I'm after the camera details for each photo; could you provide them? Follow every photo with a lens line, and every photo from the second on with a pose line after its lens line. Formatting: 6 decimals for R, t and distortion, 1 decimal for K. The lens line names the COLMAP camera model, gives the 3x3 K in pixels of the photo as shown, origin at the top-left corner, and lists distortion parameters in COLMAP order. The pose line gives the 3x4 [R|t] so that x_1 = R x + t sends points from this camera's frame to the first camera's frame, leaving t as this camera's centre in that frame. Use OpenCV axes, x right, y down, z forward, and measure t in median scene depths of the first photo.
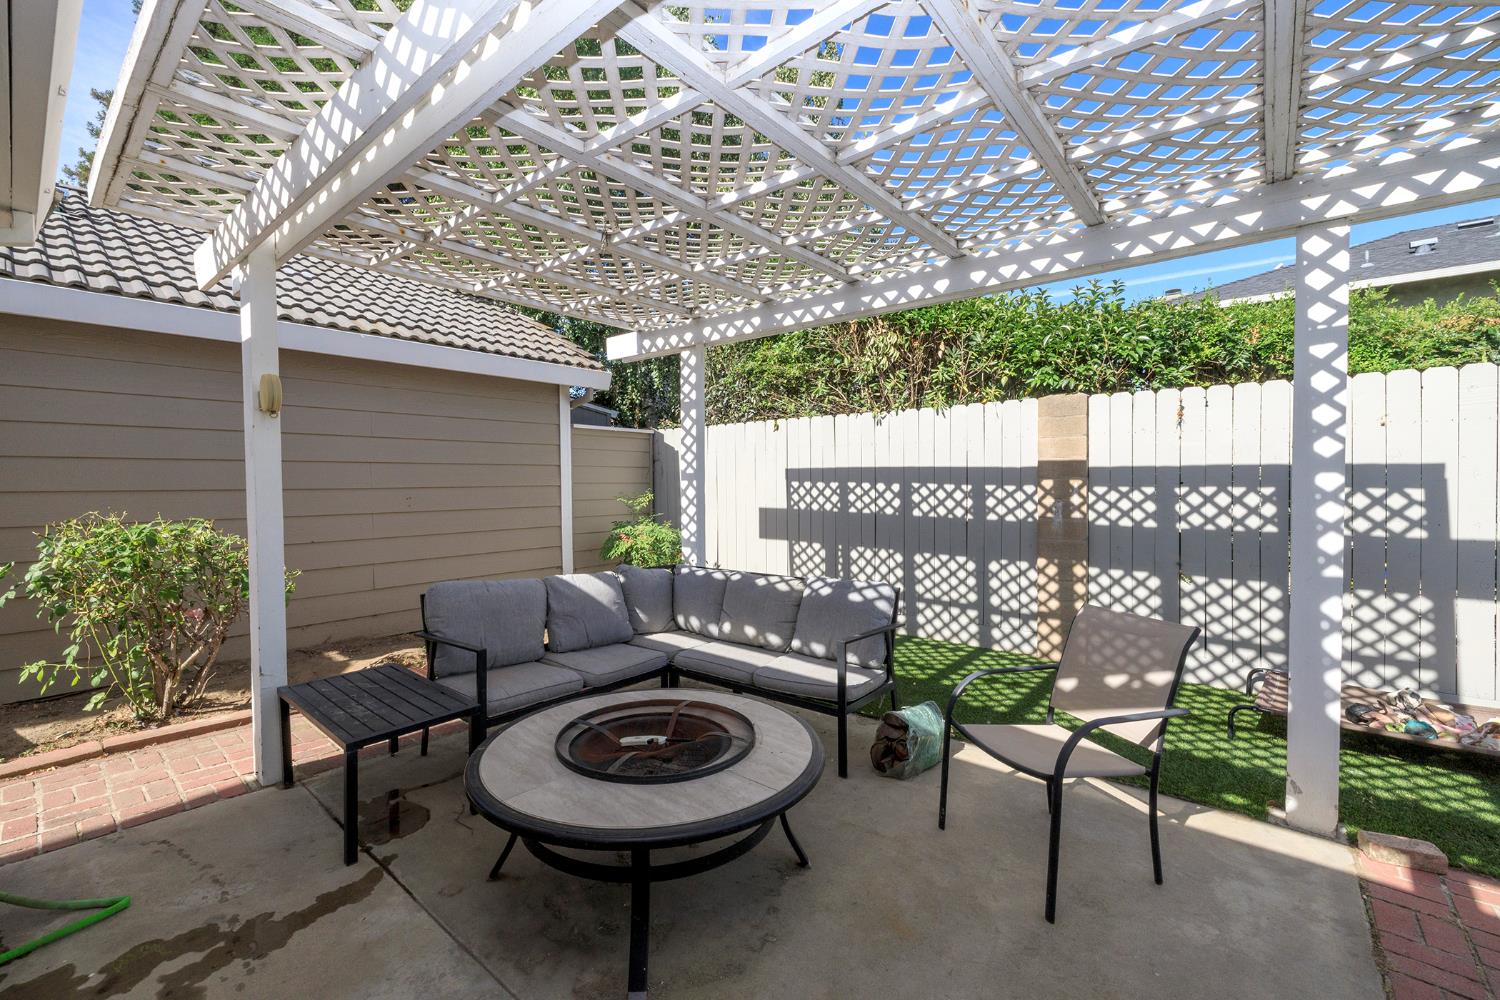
lens RADIAL K [[625.0, 0, 741.6], [0, 625.0, 495.1], [0, 0, 1]] dist [0.002131, -0.000866]
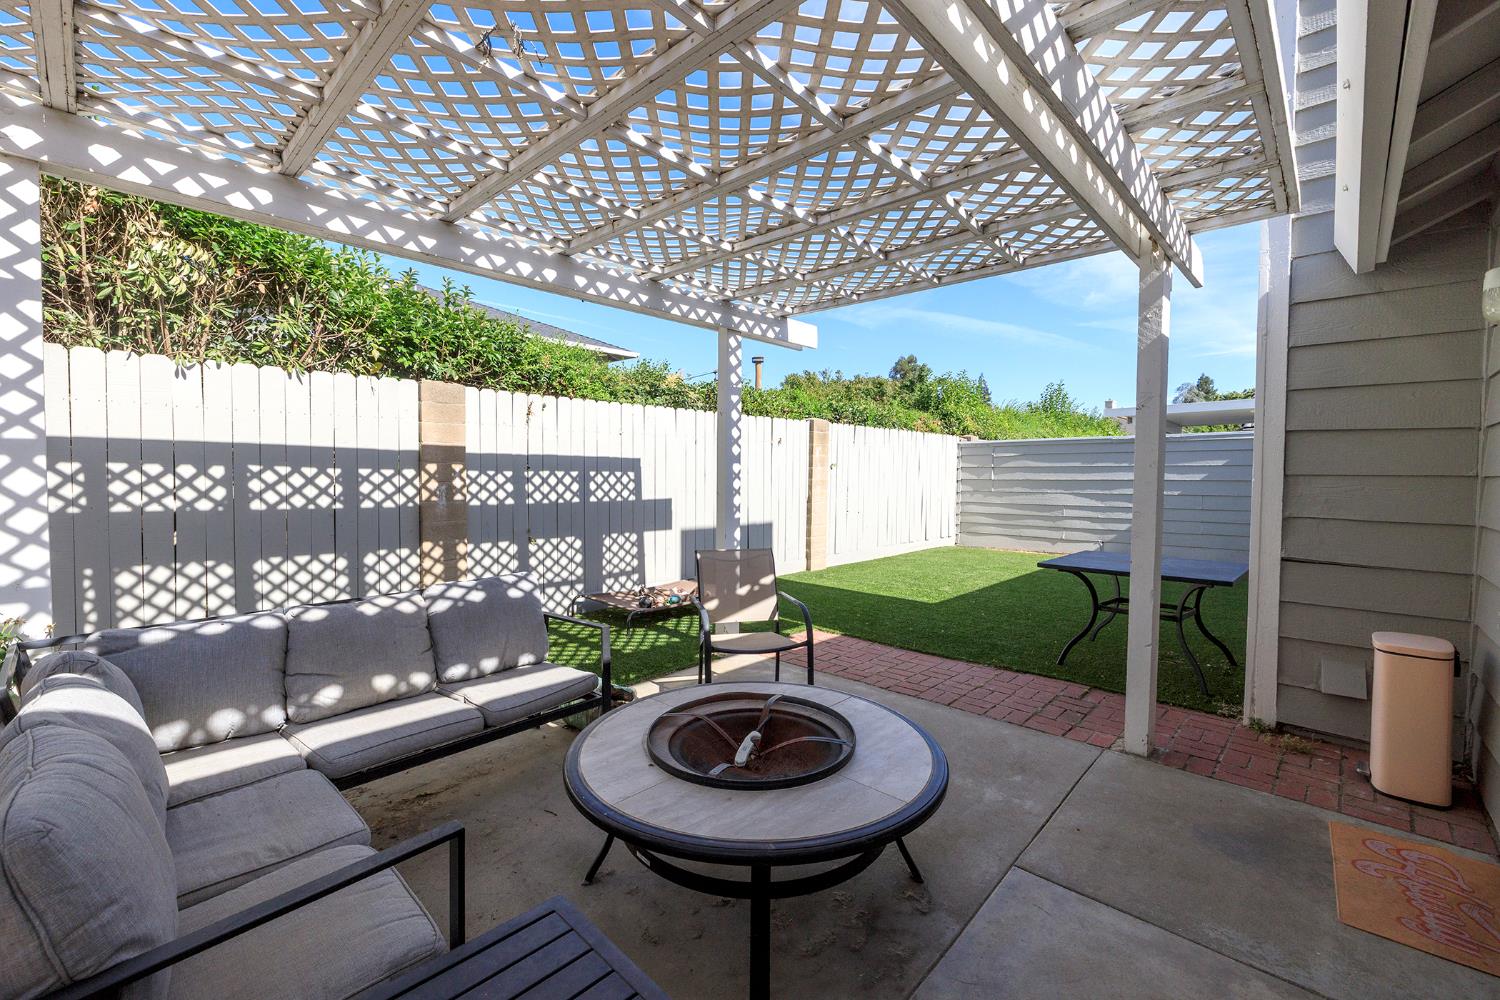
lens RADIAL K [[625.0, 0, 739.1], [0, 625.0, 490.3], [0, 0, 1]] dist [0.002131, -0.000866]
pose [[0.063931, -0.029088, 0.997530, -0.465597], [0.012964, 0.999515, 0.028315, -0.003712], [-0.997870, 0.011122, 0.064277, 0.418423]]
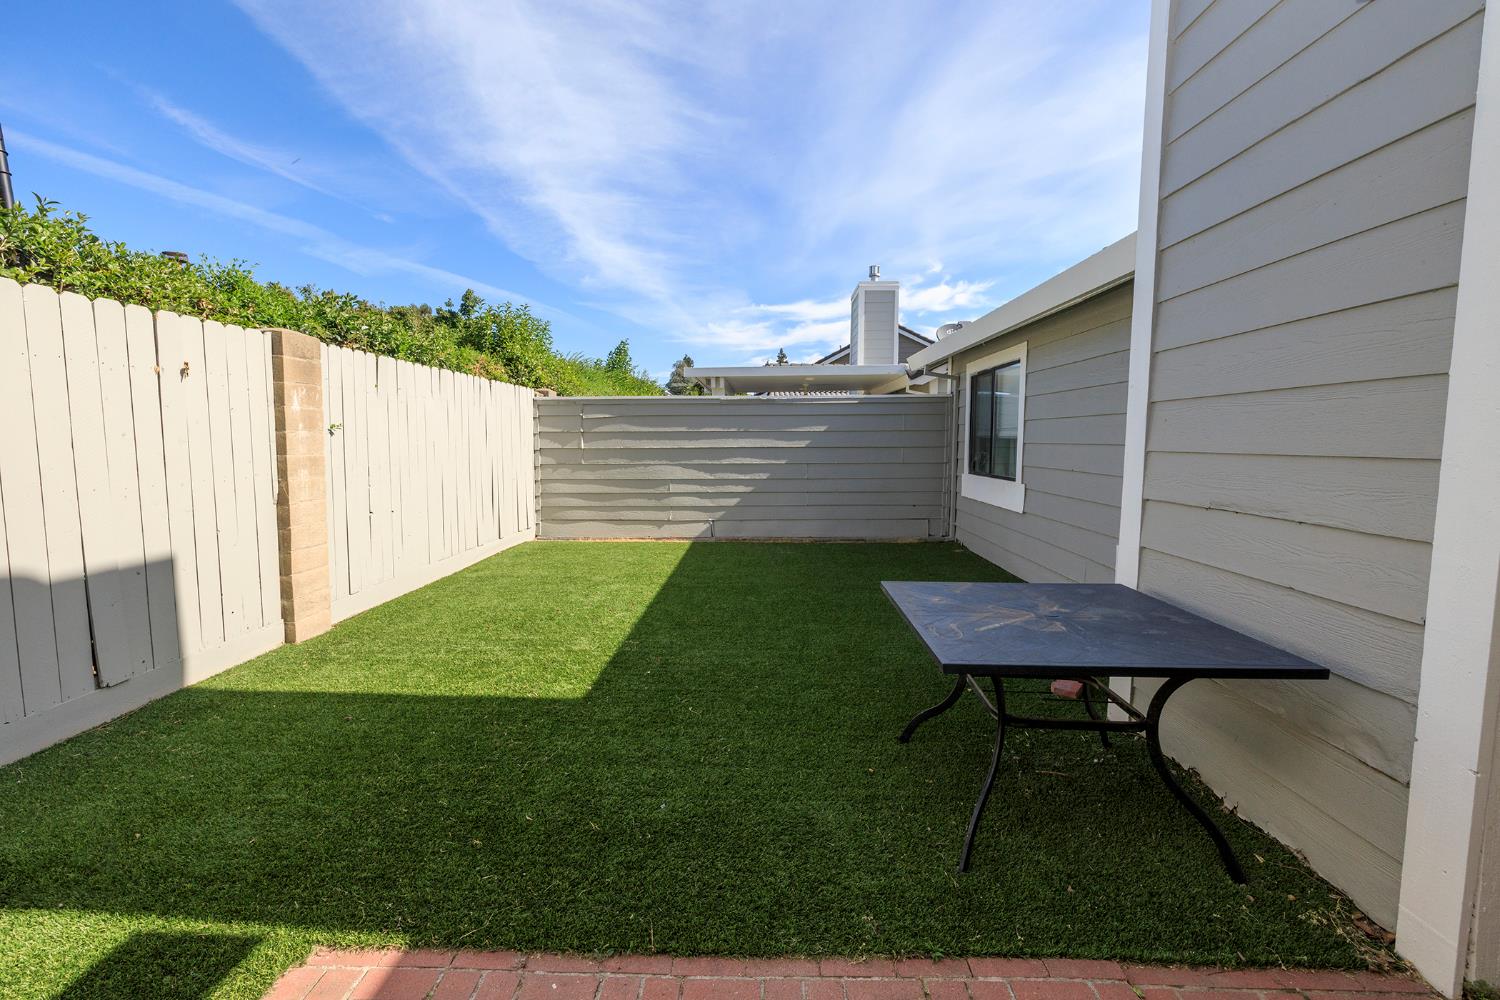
lens RADIAL K [[625.0, 0, 747.6], [0, 625.0, 492.8], [0, 0, 1]] dist [0.002131, -0.000866]
pose [[-0.626091, -0.070001, 0.776602, 0.203832], [0.010513, 0.995114, 0.098173, -0.009082], [-0.779679, 0.069630, -0.622296, 0.372660]]
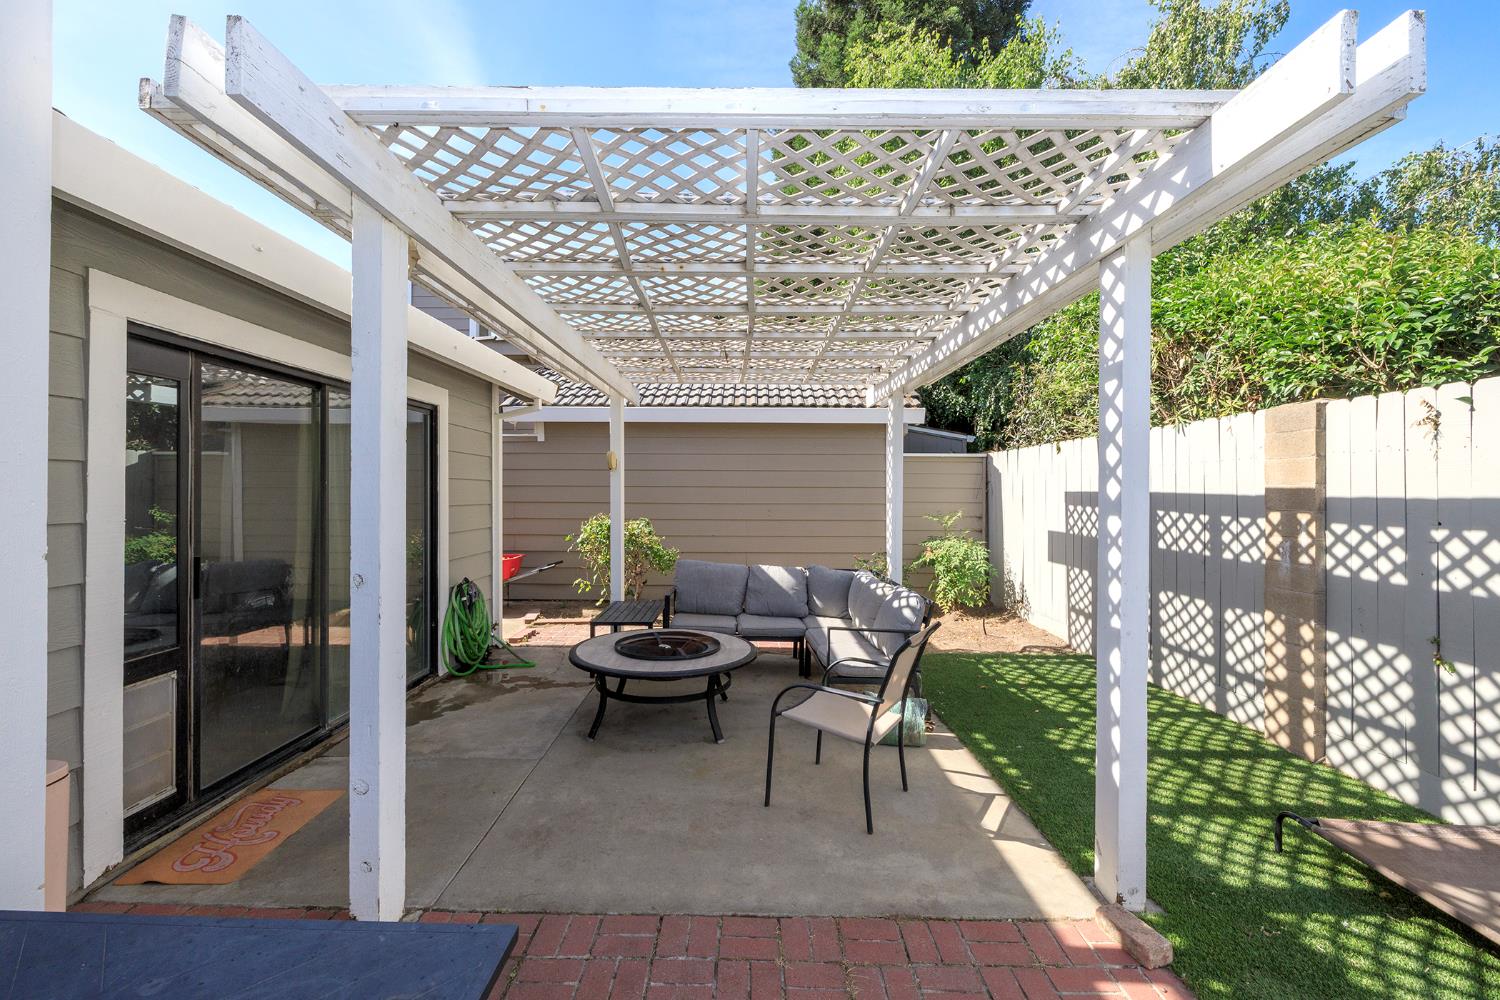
lens RADIAL K [[625.0, 0, 747.8], [0, 625.0, 490.3], [0, 0, 1]] dist [0.002131, -0.000866]
pose [[0.653199, 0.005665, -0.757165, 0.621418], [-0.025497, 0.999569, -0.014517, -0.022687], [0.756757, 0.028788, 0.653062, -0.017213]]
